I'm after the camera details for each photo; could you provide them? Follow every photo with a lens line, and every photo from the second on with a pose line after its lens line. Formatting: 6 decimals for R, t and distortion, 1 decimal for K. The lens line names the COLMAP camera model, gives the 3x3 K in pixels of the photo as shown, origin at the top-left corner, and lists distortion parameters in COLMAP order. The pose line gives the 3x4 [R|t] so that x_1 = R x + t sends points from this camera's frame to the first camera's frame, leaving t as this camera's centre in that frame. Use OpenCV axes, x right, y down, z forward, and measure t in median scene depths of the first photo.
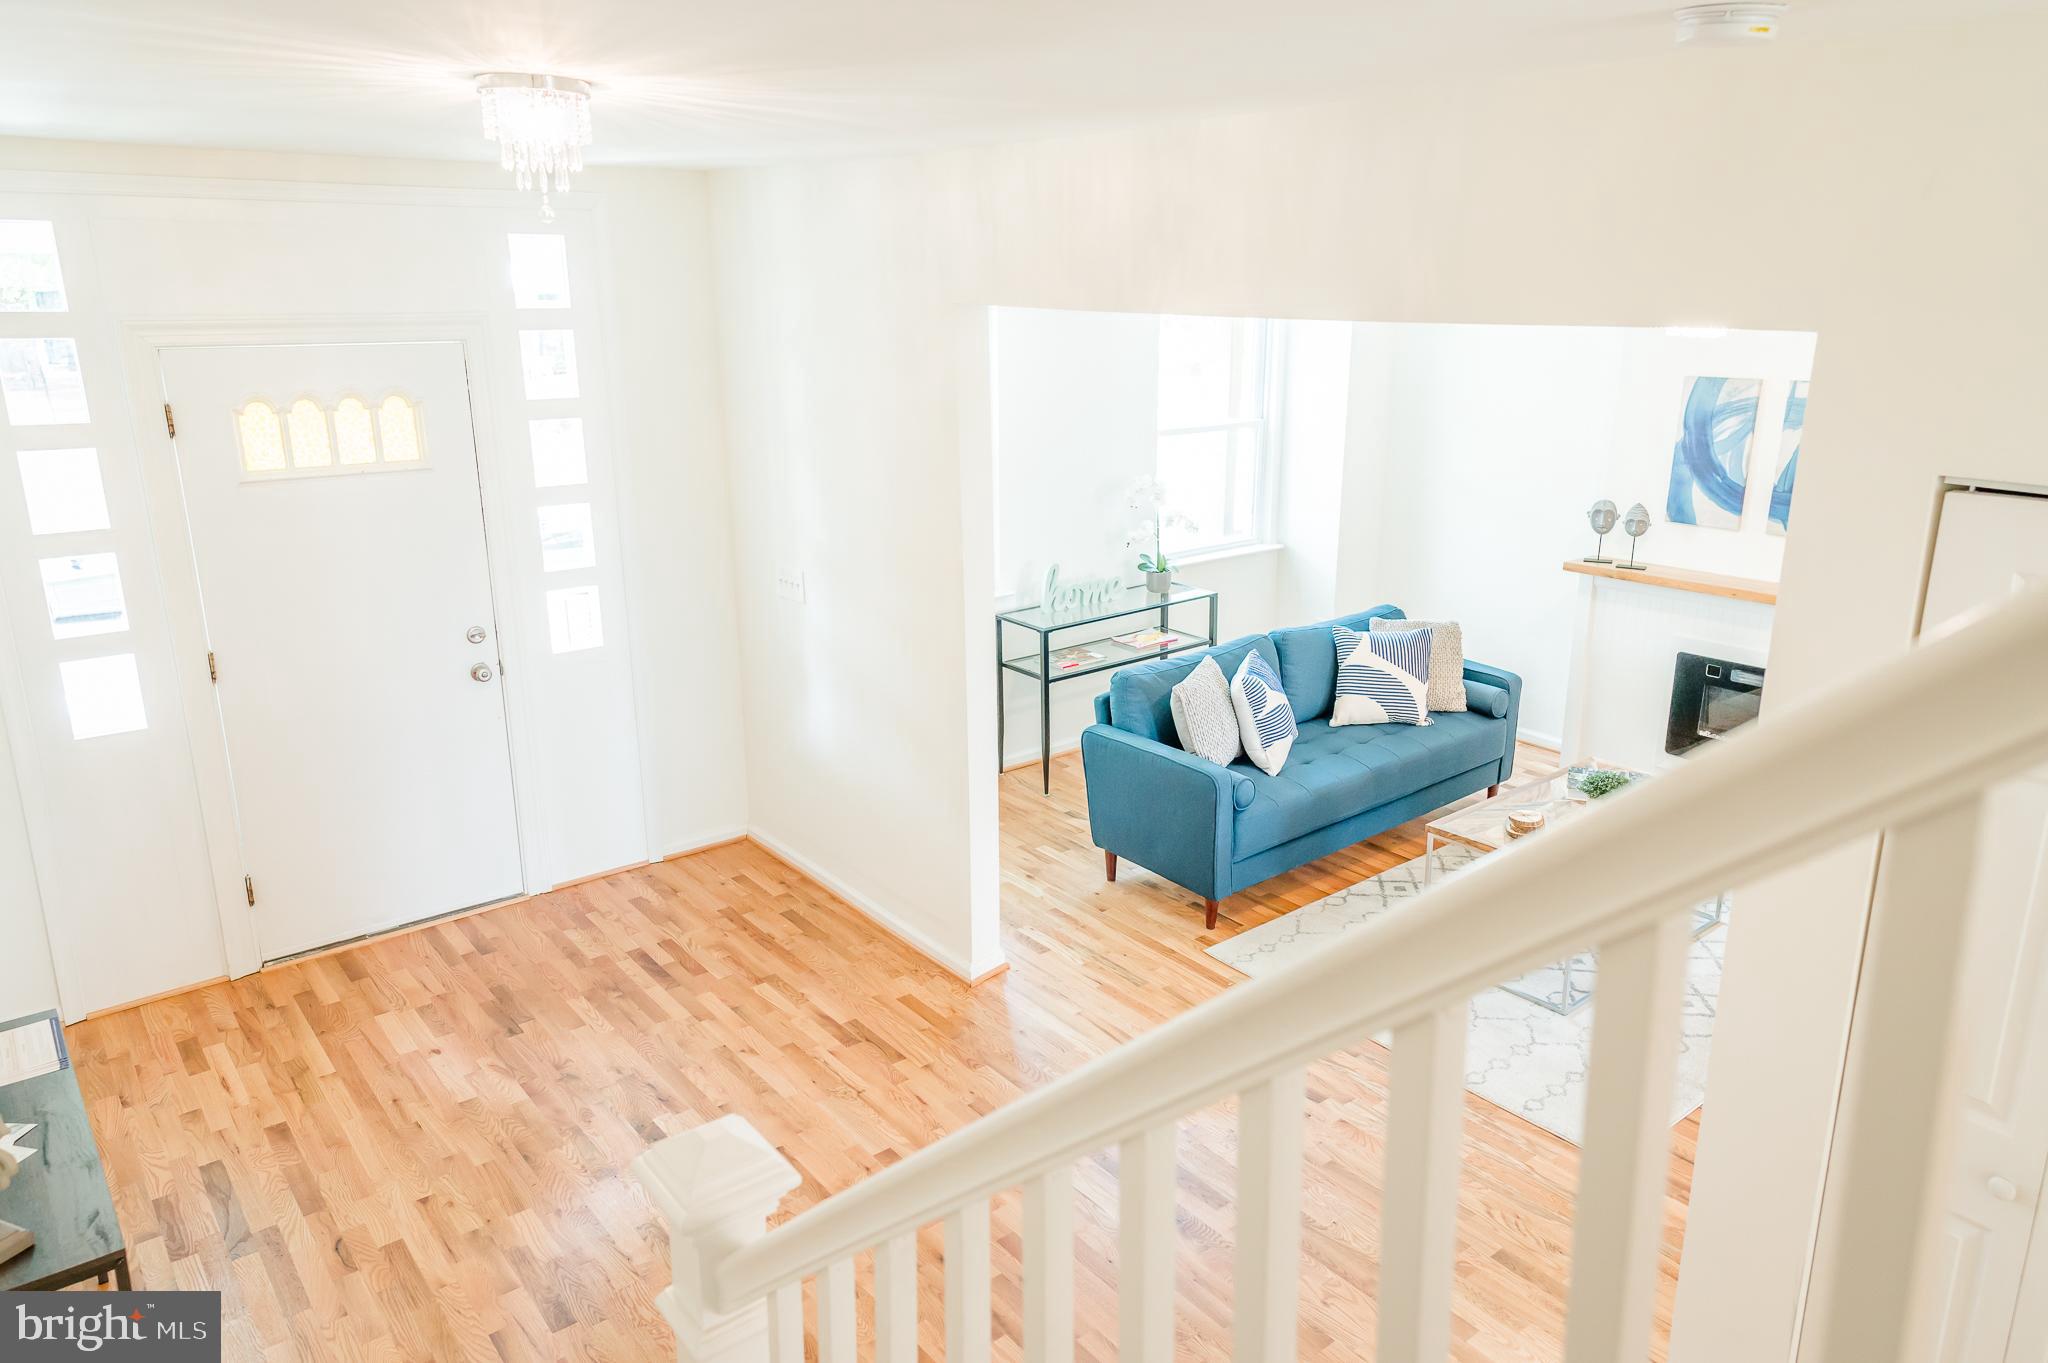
lens RADIAL K [[1374.1, 0, 1015.4], [0, 1374.1, 662.8], [0, 0, 1]] dist [0.060236, -0.030049]
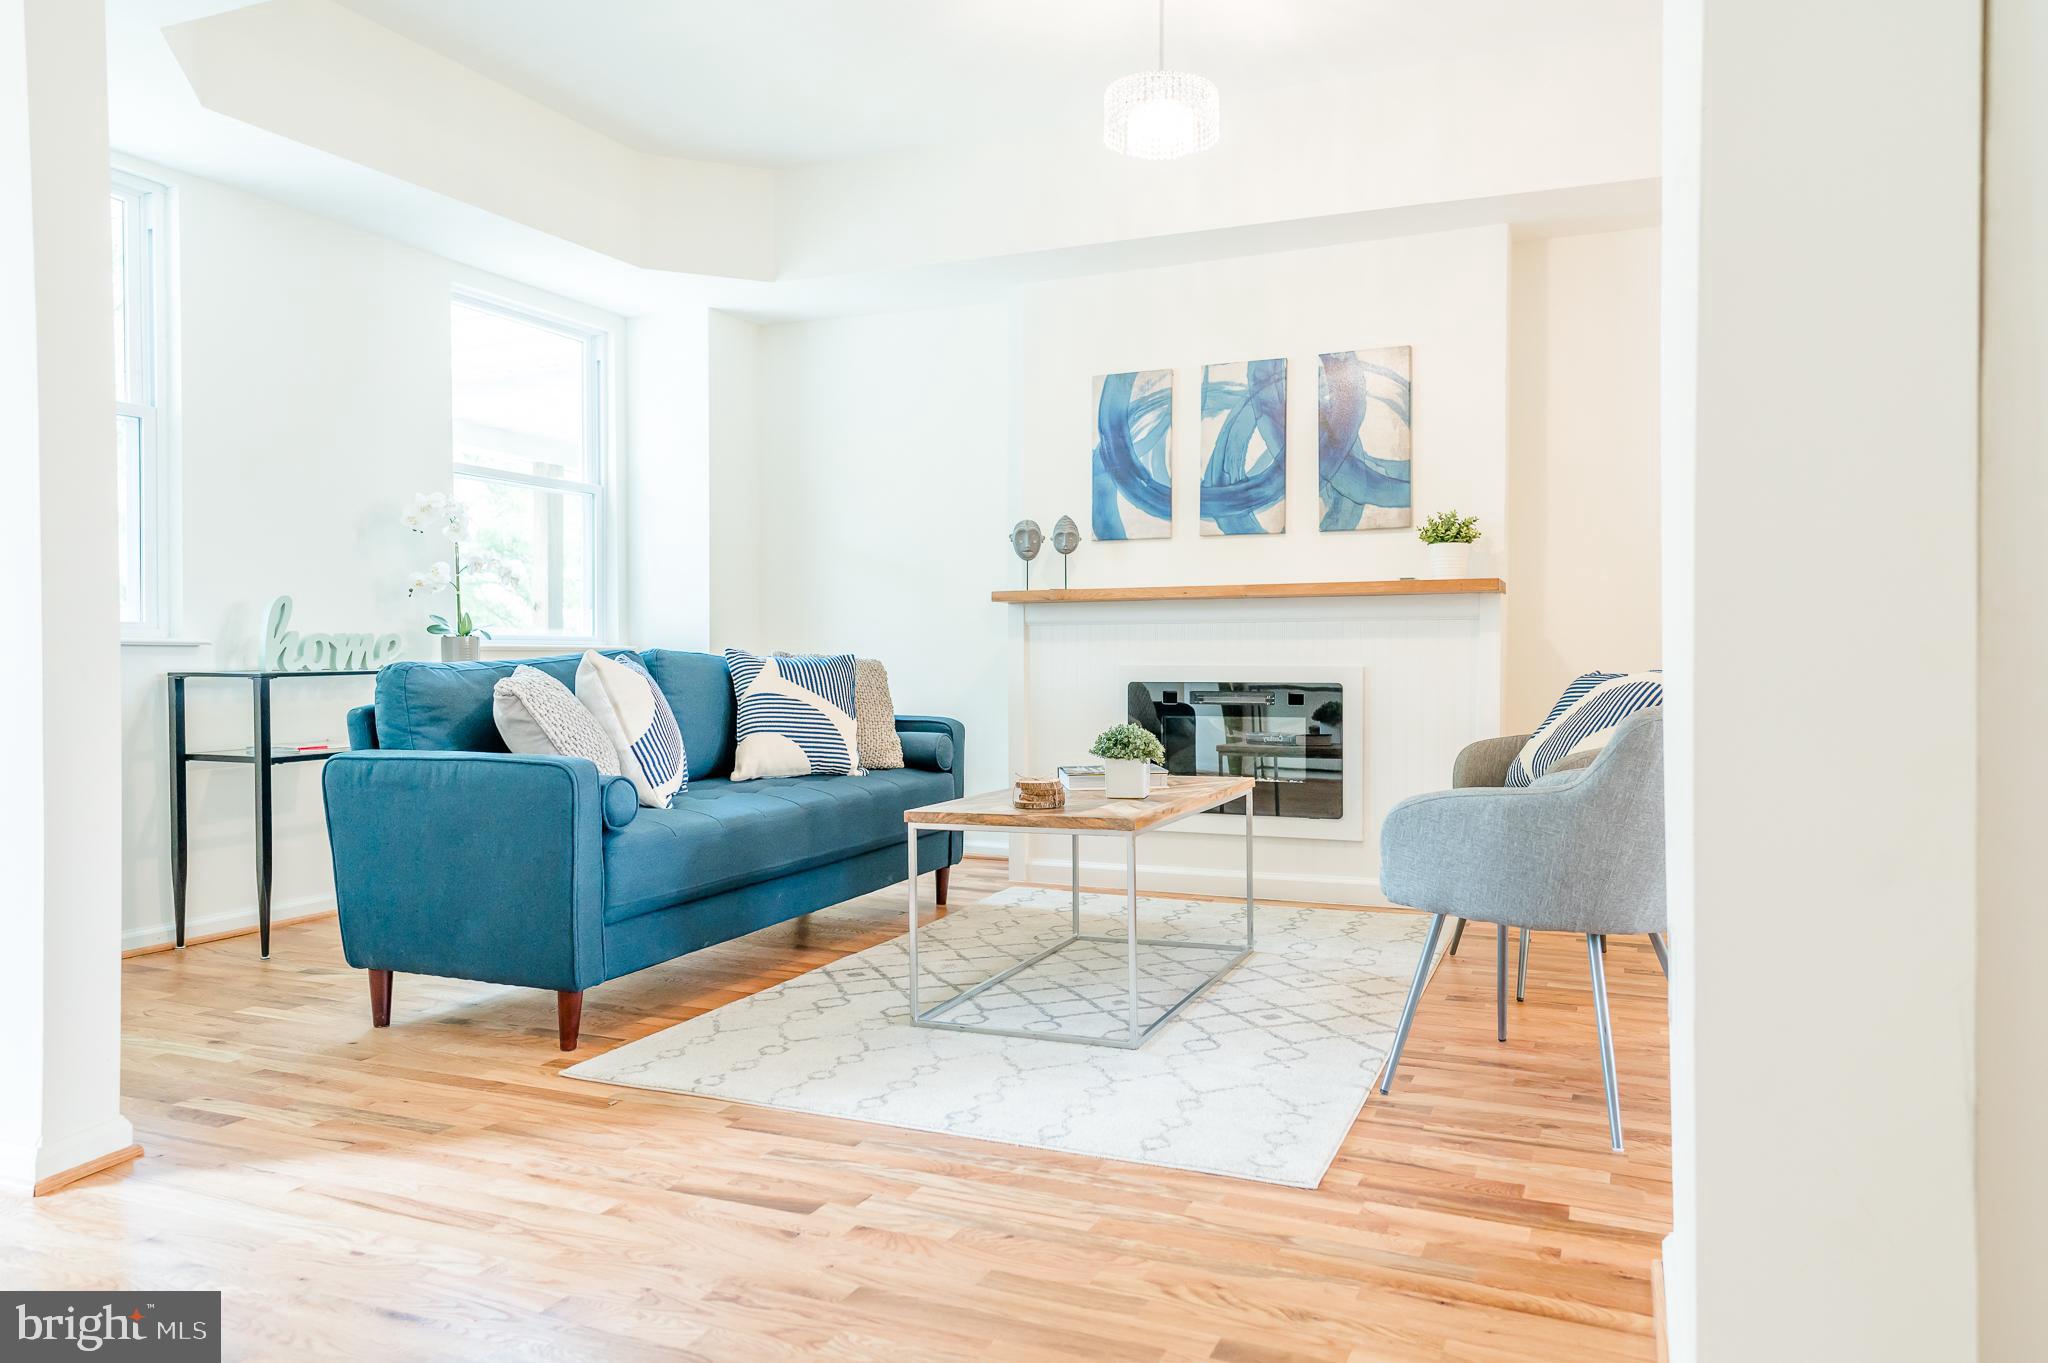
lens RADIAL K [[1374.1, 0, 1028.5], [0, 1374.1, 676.4], [0, 0, 1]] dist [0.060236, -0.030049]
pose [[0.881676, 0.001195, 0.471853, 0.031232], [0.124395, 0.964033, -0.234877, 0.179189], [-0.455162, 0.265782, 0.849816, 0.325388]]
